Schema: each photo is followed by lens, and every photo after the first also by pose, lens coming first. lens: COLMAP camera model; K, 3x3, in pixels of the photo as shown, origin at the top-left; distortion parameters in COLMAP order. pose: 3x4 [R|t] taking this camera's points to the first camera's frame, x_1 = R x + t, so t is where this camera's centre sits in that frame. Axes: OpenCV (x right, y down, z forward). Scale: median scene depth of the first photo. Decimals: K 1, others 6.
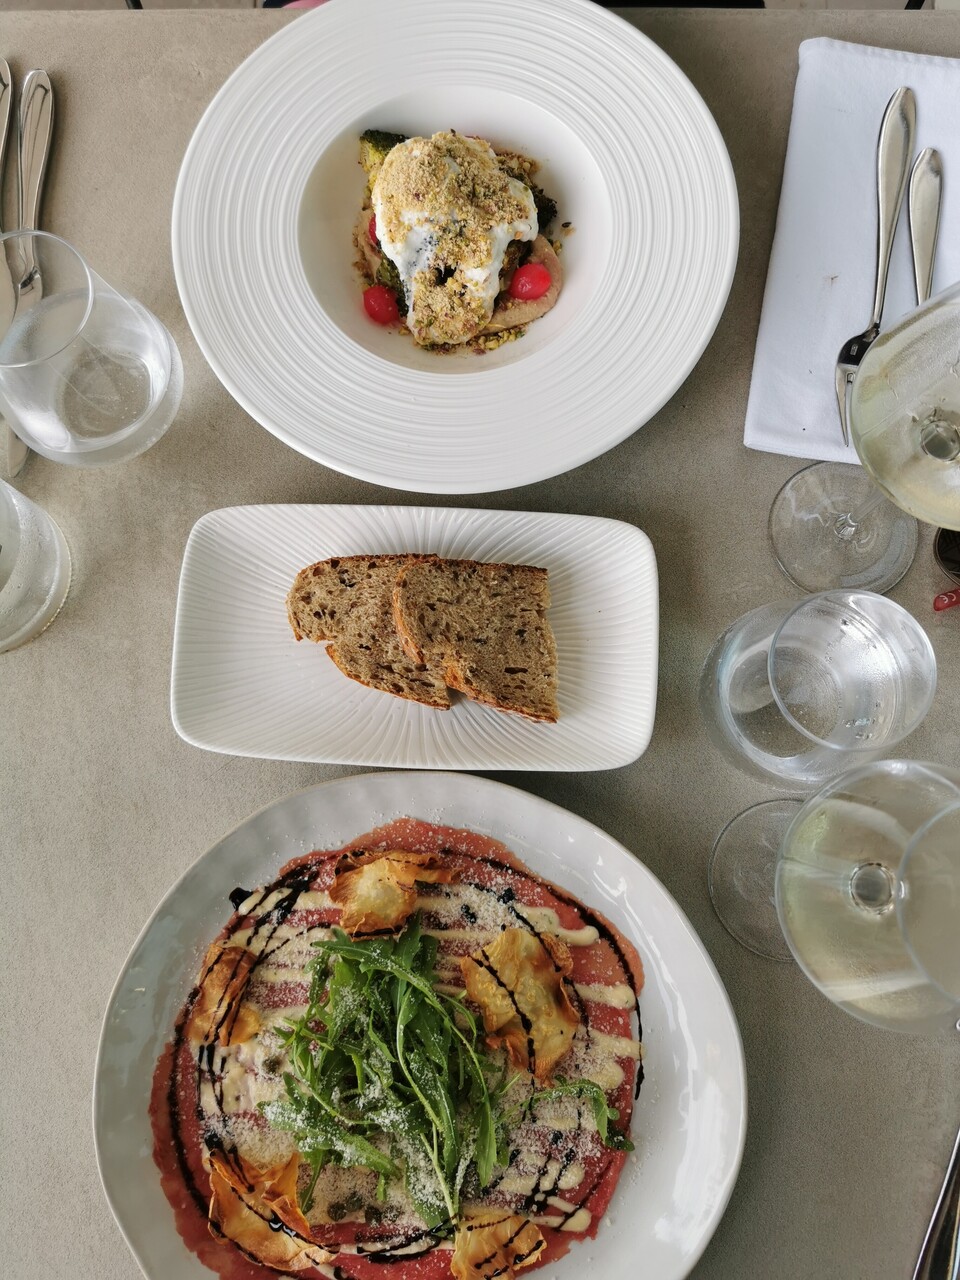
lens RADIAL K [[1022.9, 0, 437.2], [0, 1022.9, 638.9], [0, 0, 1]] dist [0.025294, -0.114204]
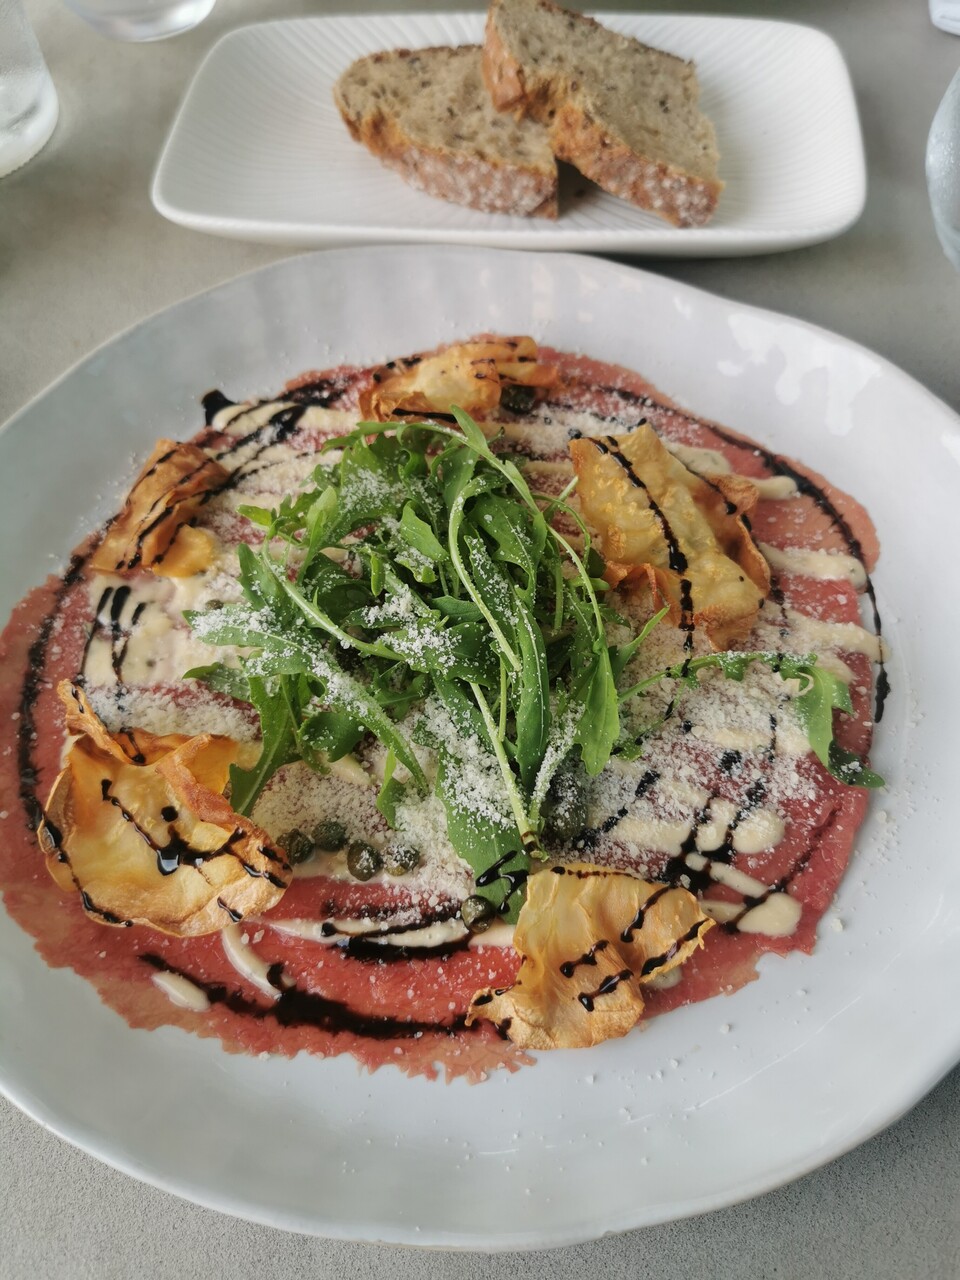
lens RADIAL K [[1022.9, 0, 437.2], [0, 1022.9, 638.9], [0, 0, 1]] dist [0.025294, -0.114204]
pose [[0.993660, 0.095906, -0.058665, -0.007292], [-0.109406, 0.945010, -0.308198, 0.608968], [0.025881, 0.312663, 0.949512, 0.478875]]
